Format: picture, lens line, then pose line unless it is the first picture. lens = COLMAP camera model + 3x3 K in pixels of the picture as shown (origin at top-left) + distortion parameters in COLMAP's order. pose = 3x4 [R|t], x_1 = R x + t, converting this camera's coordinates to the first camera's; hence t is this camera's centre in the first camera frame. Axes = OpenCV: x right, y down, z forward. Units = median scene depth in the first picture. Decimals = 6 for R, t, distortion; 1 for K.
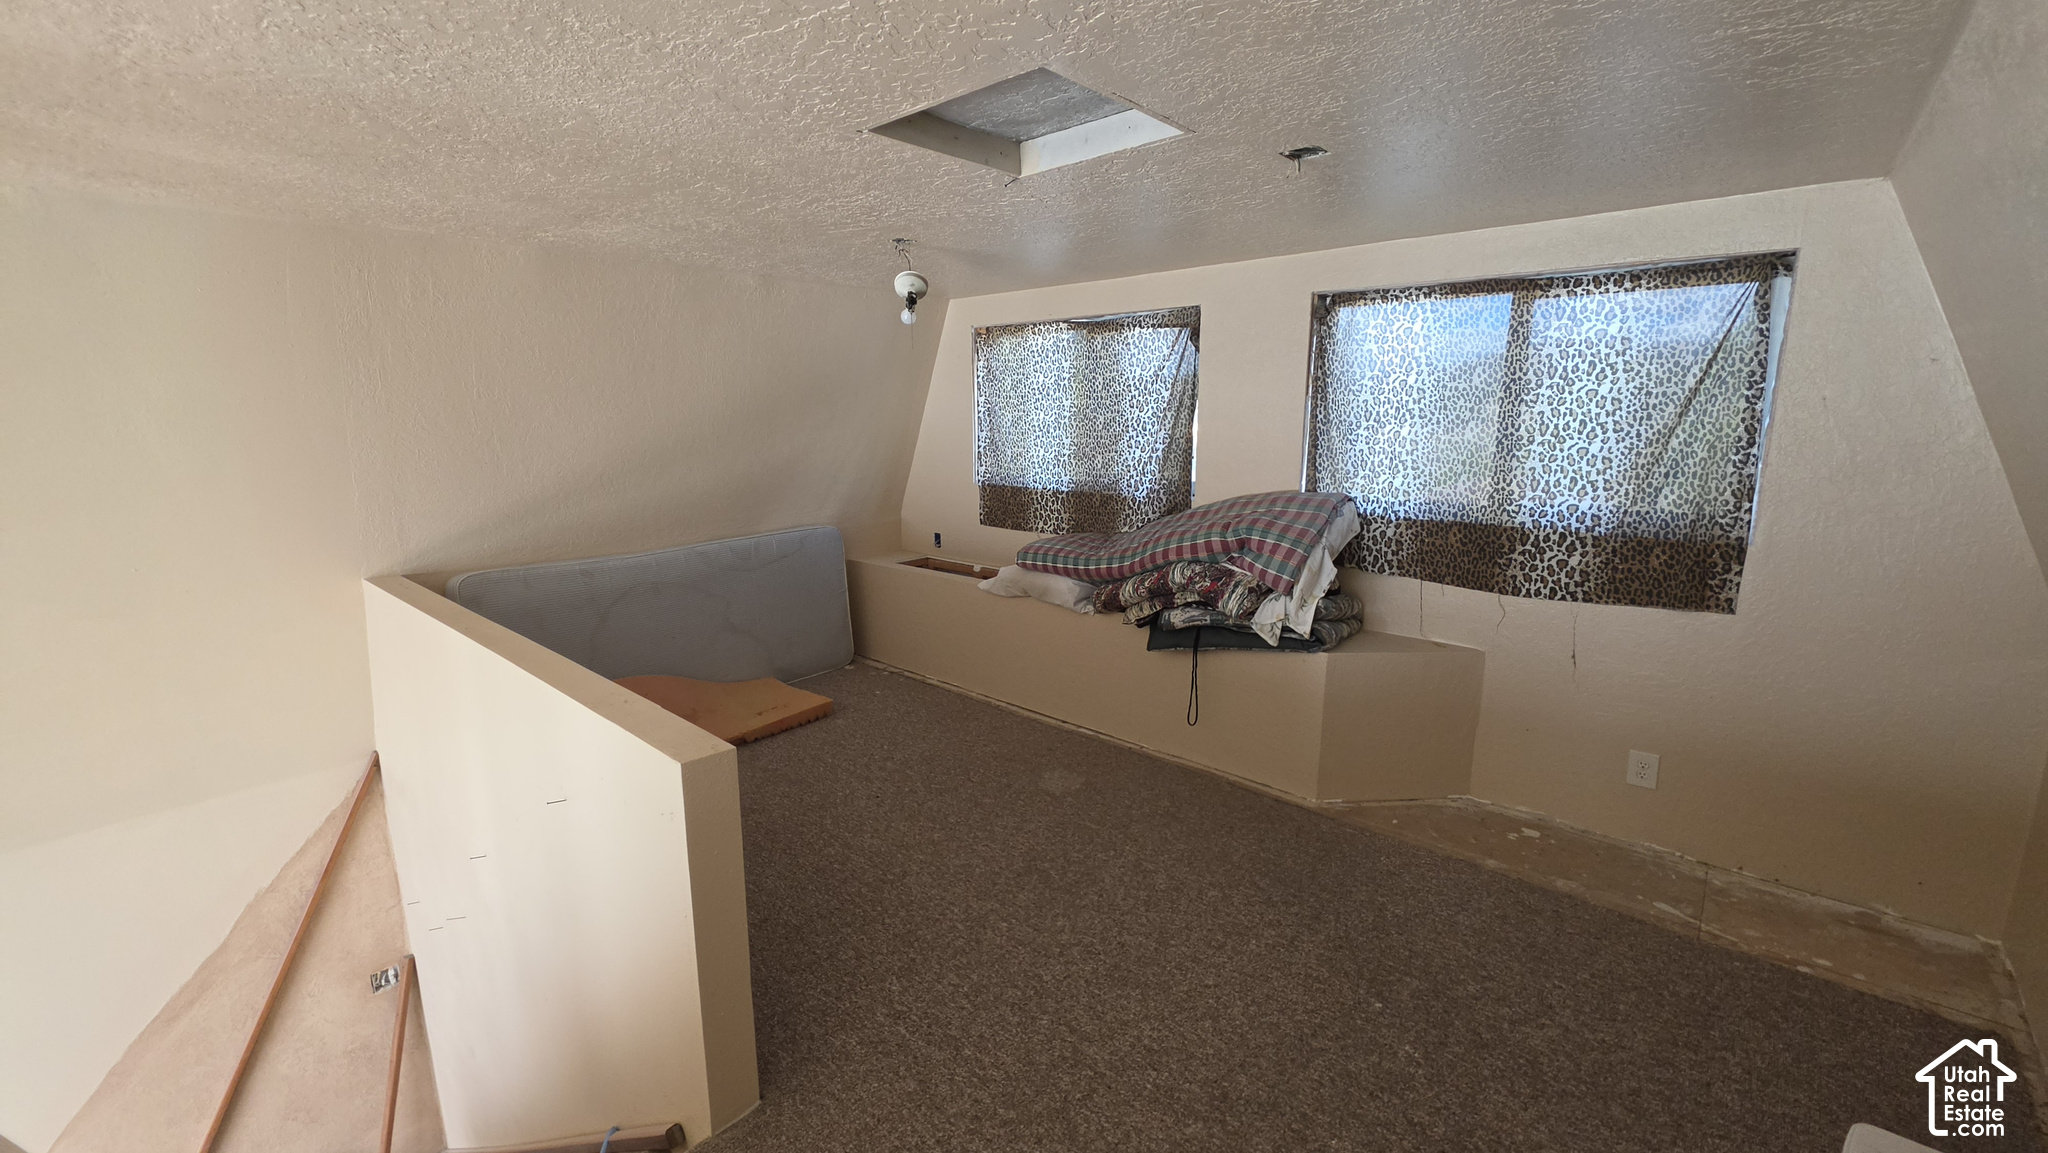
lens RADIAL K [[805.0, 0, 1026.2], [0, 805.0, 572.3], [0, 0, 1]] dist [0.003217, -0.000100]
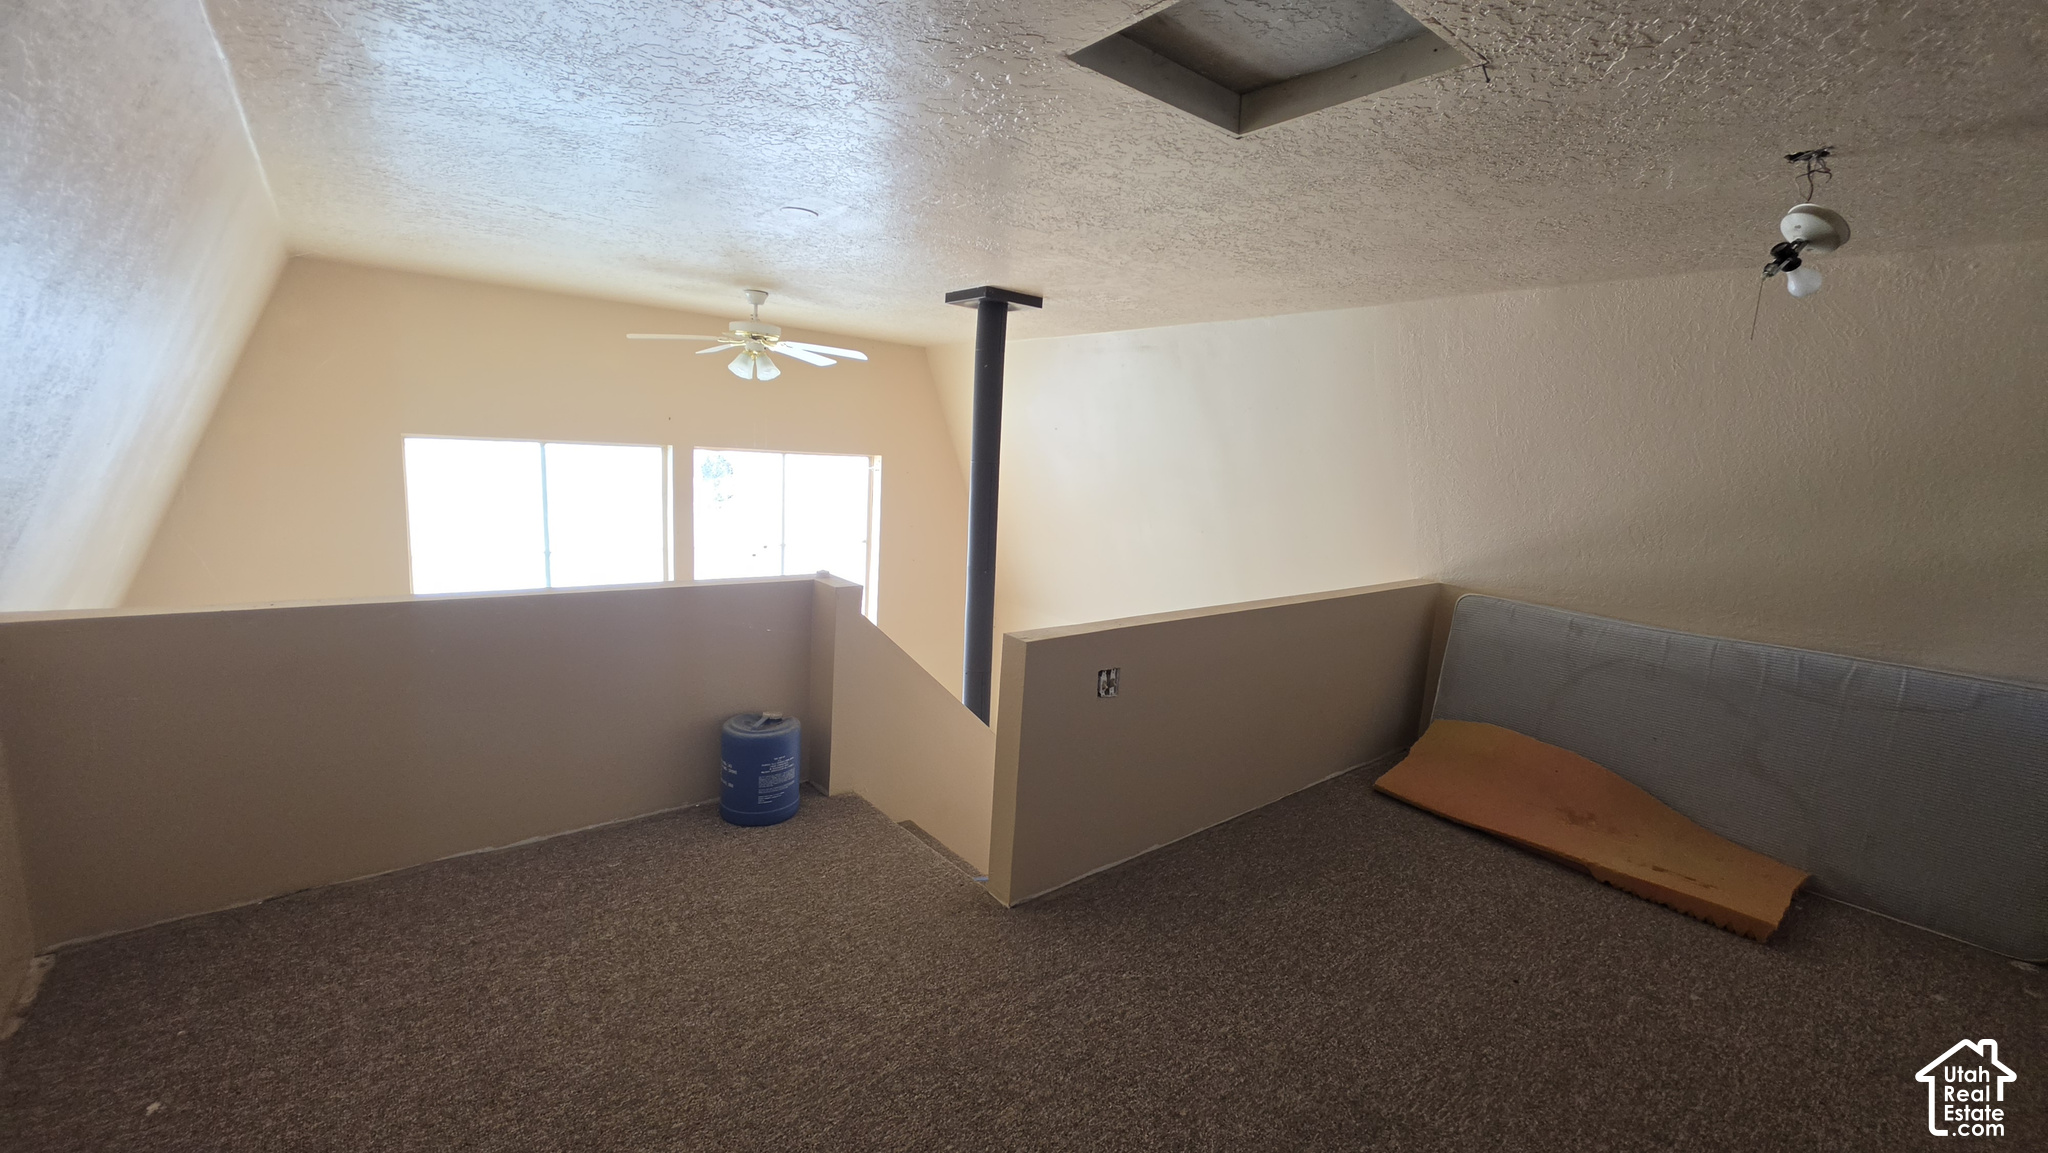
lens RADIAL K [[805.0, 0, 1026.2], [0, 805.0, 572.3], [0, 0, 1]] dist [0.003217, -0.000100]
pose [[-0.153997, 0.148560, -0.976839, 0.442118], [-0.252925, 0.949766, 0.184316, -0.069703], [0.955151, 0.275452, -0.108686, 0.489729]]
